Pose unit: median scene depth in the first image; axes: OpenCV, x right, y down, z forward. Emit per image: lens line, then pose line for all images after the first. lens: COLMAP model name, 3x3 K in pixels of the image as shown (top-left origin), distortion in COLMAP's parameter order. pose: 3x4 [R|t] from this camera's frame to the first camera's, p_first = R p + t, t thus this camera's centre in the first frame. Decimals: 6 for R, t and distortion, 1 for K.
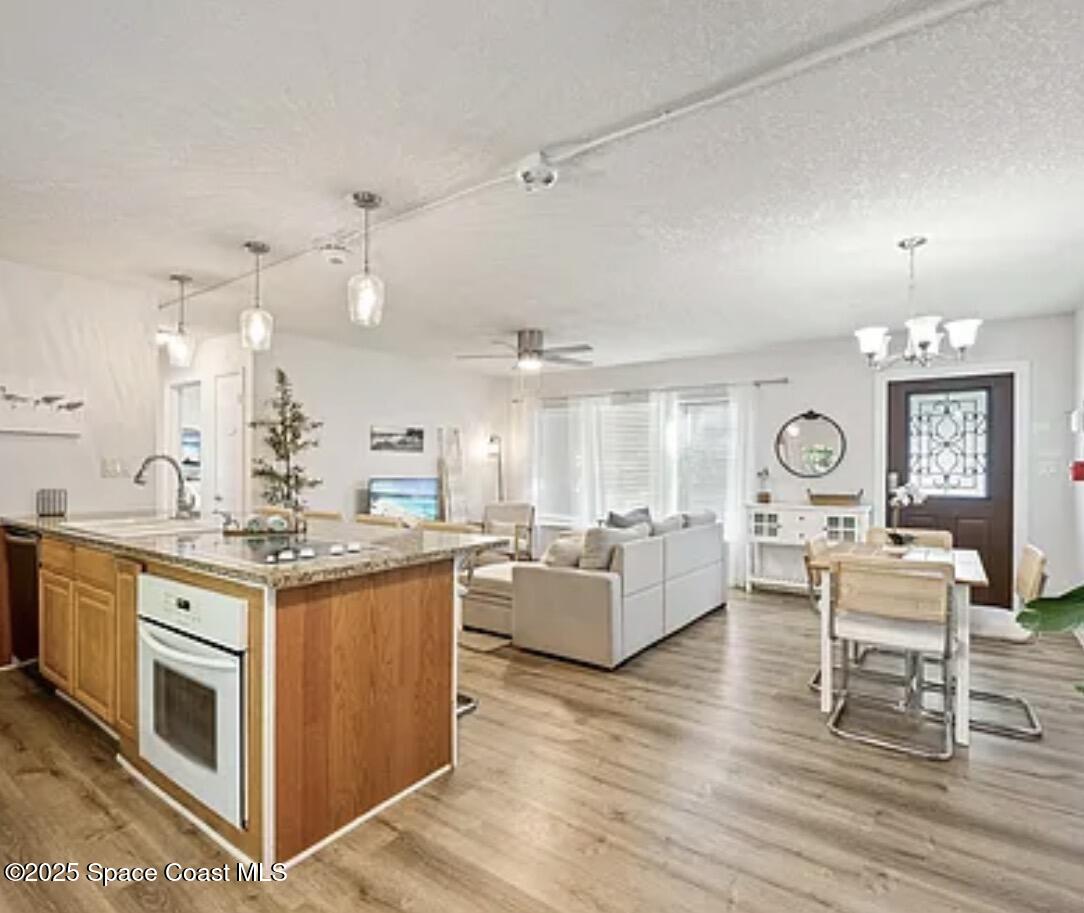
lens RADIAL K [[588.3, 0, 527.8], [0, 588.3, 459.5], [0, 0, 1]] dist [0.000301, 0.000147]
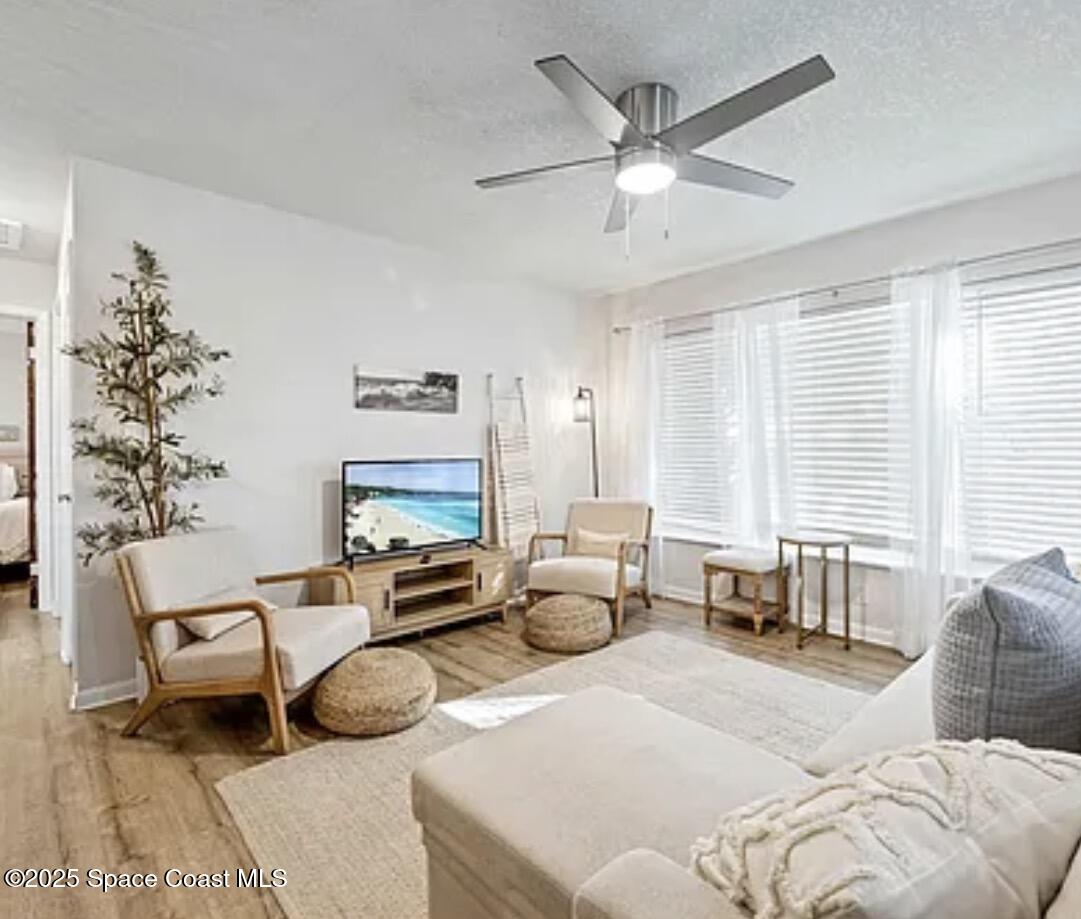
lens RADIAL K [[559.6, 0, 531.2], [0, 559.6, 450.2], [0, 0, 1]] dist [-0.001454, -0.001028]
pose [[0.981302, -0.007995, -0.192309, 0.000036], [0.010747, 0.999854, 0.013271, 0.017472], [0.192175, -0.015089, 0.981245, 0.486518]]
